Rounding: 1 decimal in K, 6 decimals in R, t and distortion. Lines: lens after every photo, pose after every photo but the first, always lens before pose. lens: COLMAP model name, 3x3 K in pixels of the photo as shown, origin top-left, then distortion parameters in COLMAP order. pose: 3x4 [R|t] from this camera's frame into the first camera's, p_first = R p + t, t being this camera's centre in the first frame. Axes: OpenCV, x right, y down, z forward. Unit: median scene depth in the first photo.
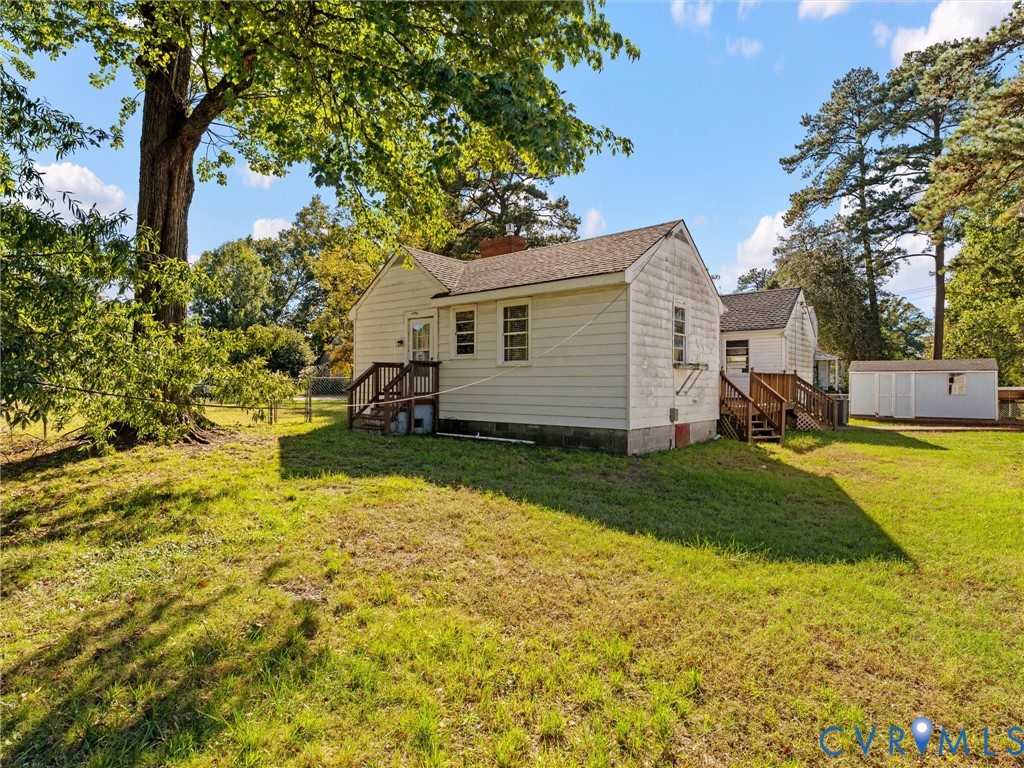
lens RADIAL K [[558.8, 0, 511.8], [0, 558.8, 393.6], [0, 0, 1]] dist [-0.005497, -0.001800]
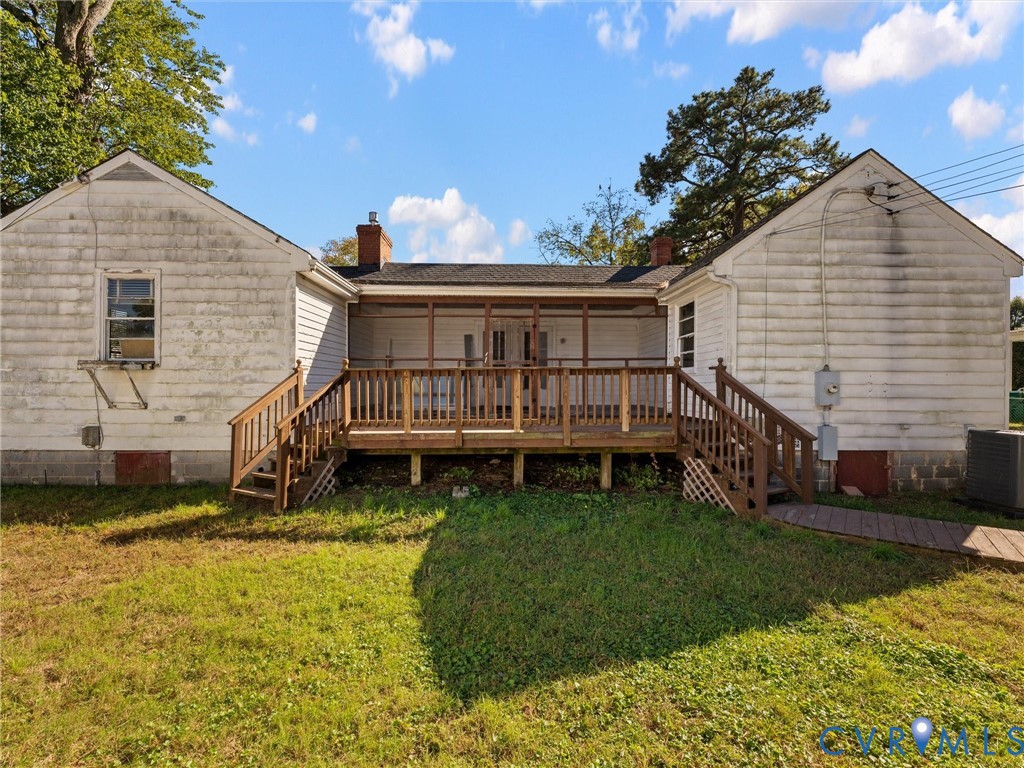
lens RADIAL K [[462.0, 0, 508.1], [0, 462.0, 385.7], [0, 0, 1]] dist [0.001563, -0.000101]
pose [[0.652889, -0.000257, -0.757453, 0.295871], [-0.010270, 0.999905, -0.009192, -0.006860], [0.757384, 0.013780, 0.652825, 0.283511]]
